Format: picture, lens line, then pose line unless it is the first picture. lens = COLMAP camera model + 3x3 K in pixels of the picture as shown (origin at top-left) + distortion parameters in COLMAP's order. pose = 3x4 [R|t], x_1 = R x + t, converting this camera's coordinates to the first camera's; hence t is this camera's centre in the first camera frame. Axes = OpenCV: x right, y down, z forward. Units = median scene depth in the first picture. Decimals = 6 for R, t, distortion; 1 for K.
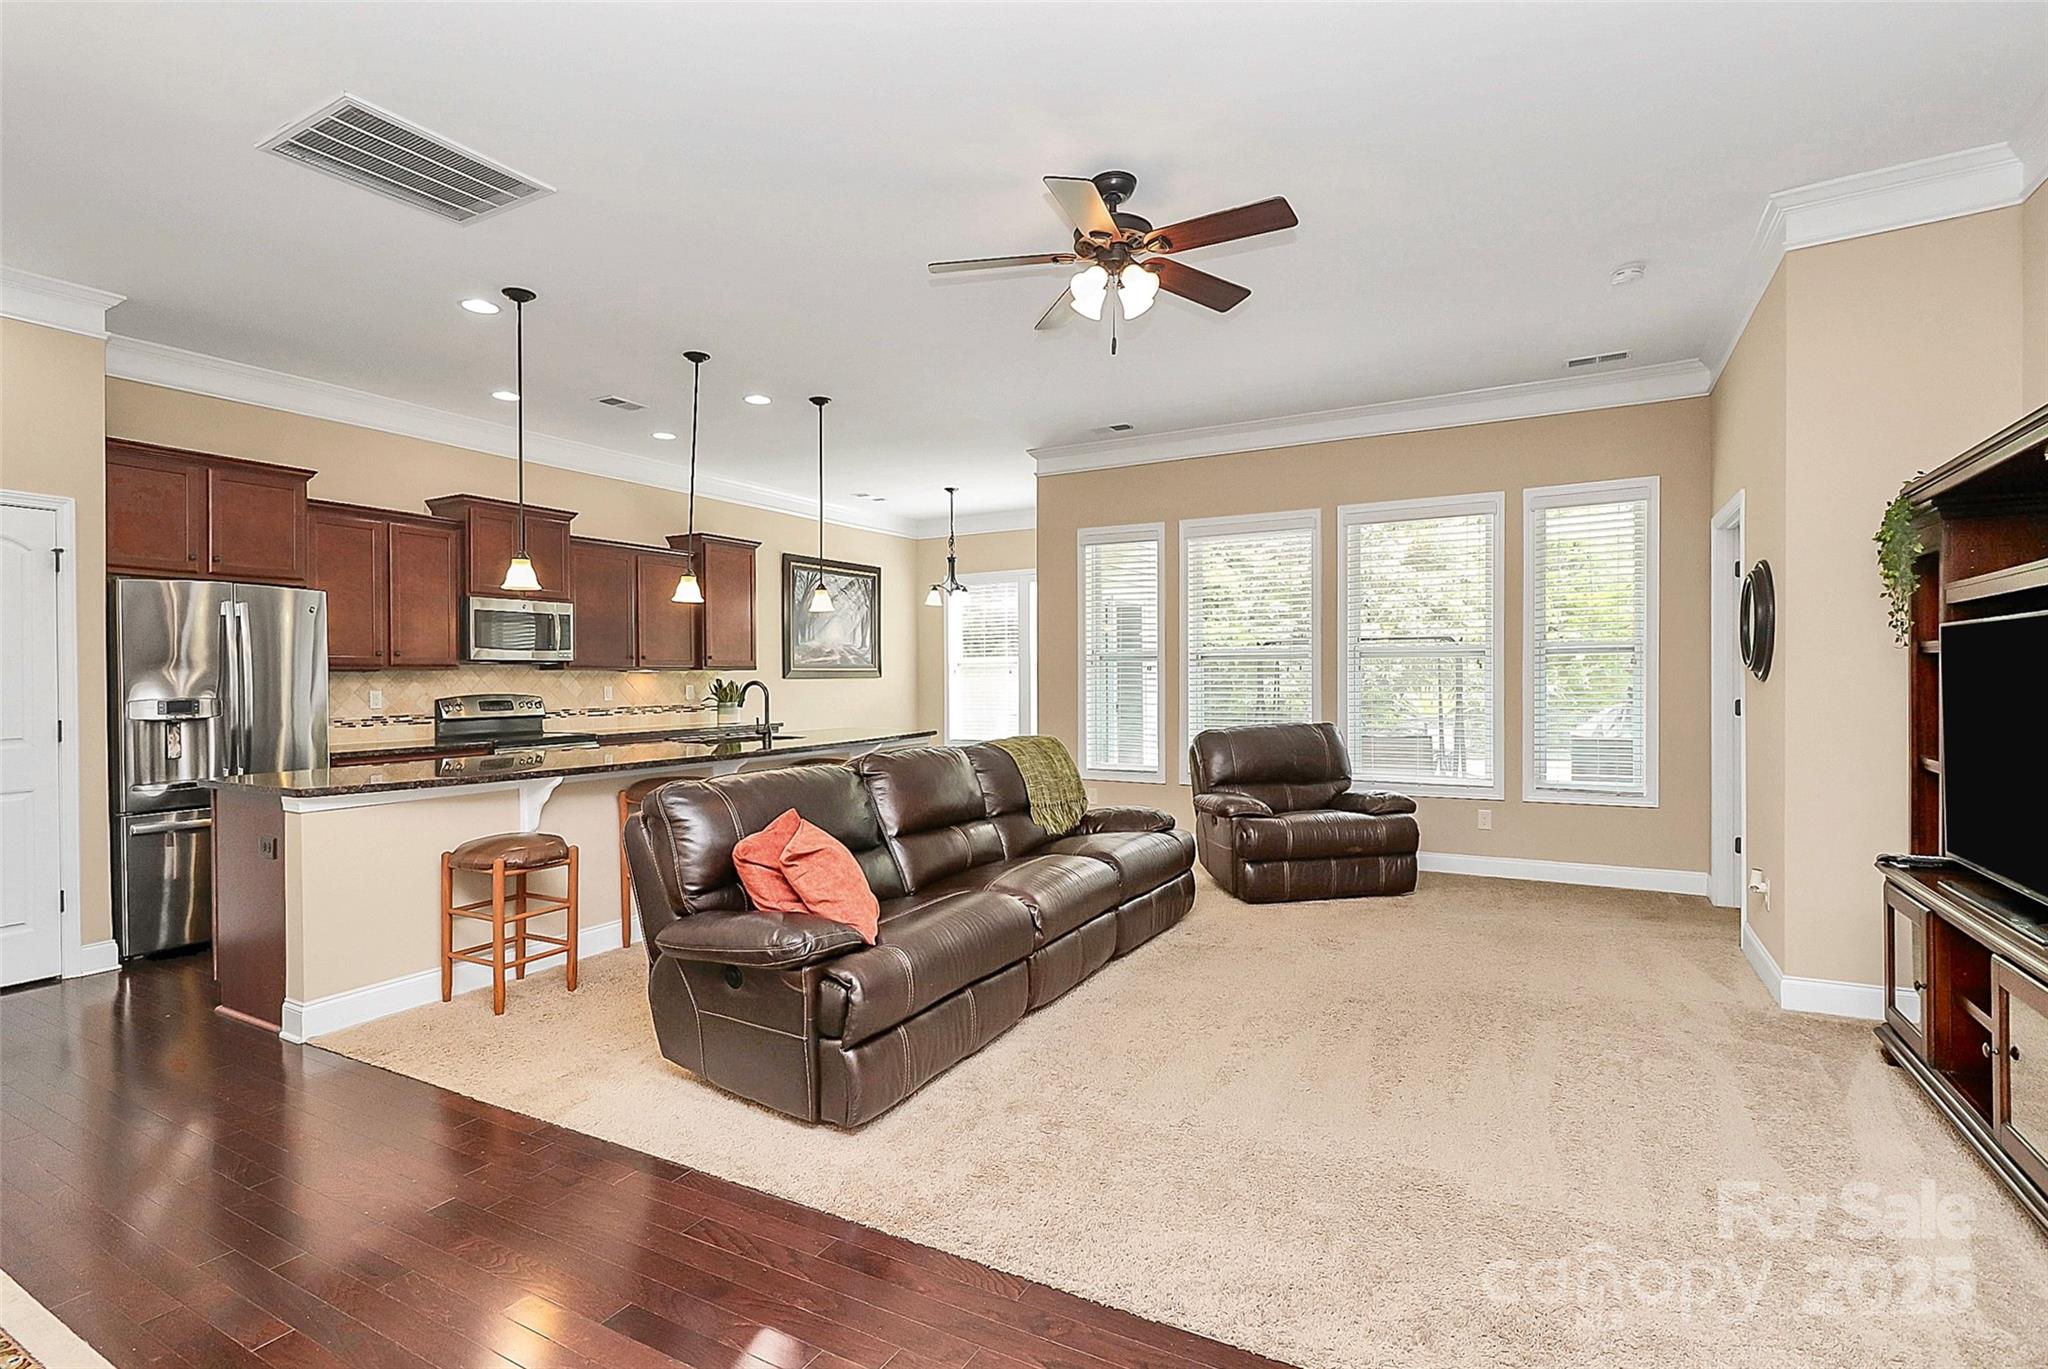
lens RADIAL K [[980.8, 0, 1020.7], [0, 980.8, 687.3], [0, 0, 1]] dist [0.010596, -0.010478]
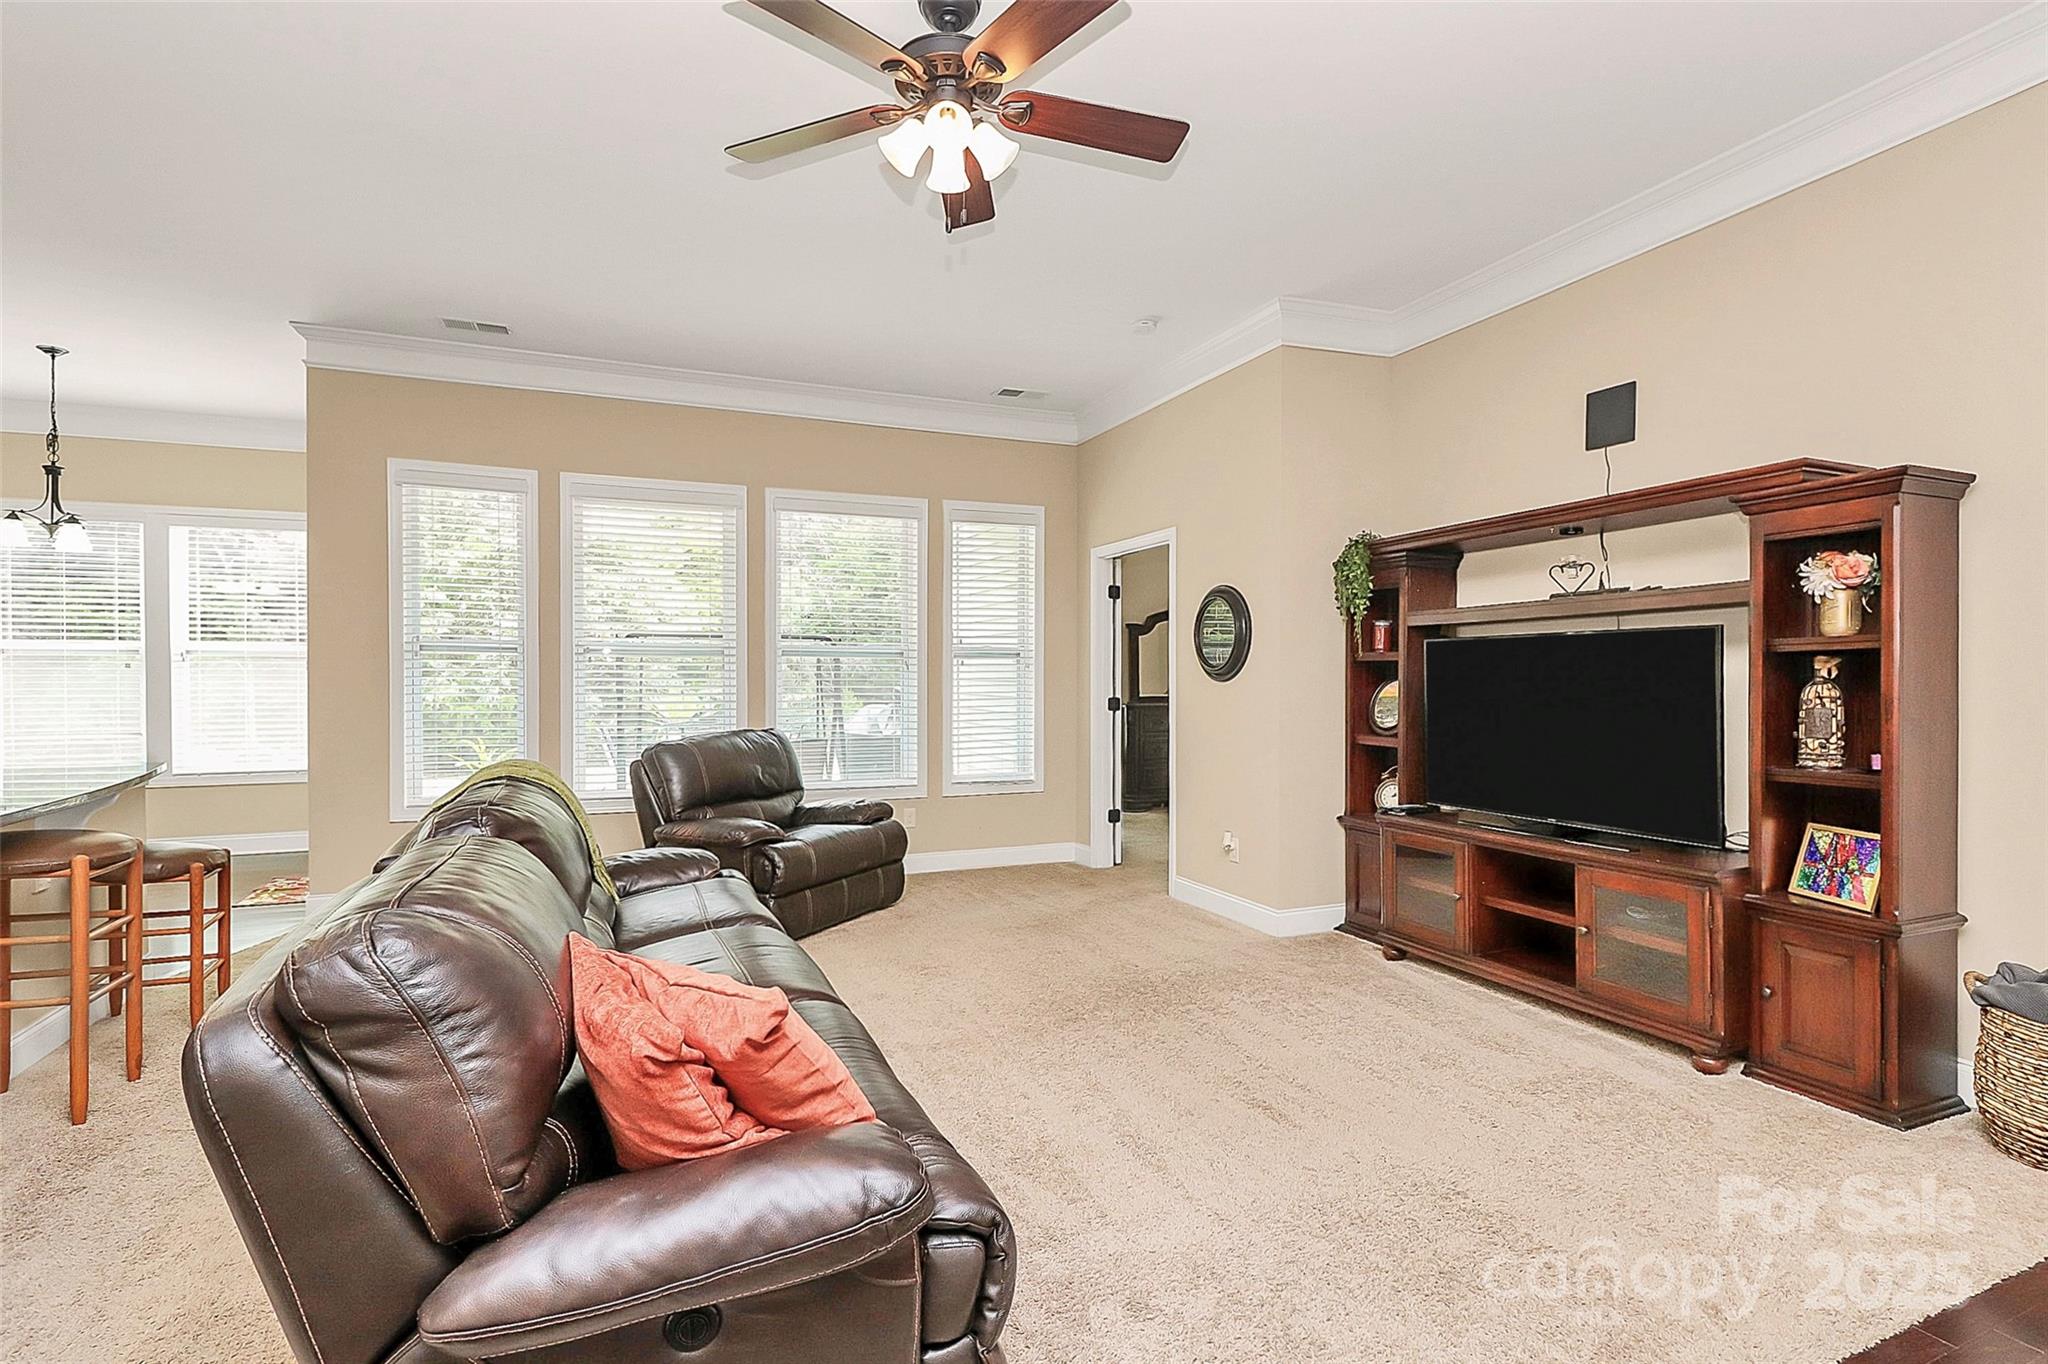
lens RADIAL K [[980.8, 0, 1020.7], [0, 980.8, 684.8], [0, 0, 1]] dist [0.010596, -0.010478]
pose [[0.618596, 0.002530, 0.785705, -0.270652], [0.002069, 0.999986, -0.004849, 0.002007], [-0.785707, 0.004626, 0.618582, 0.294429]]
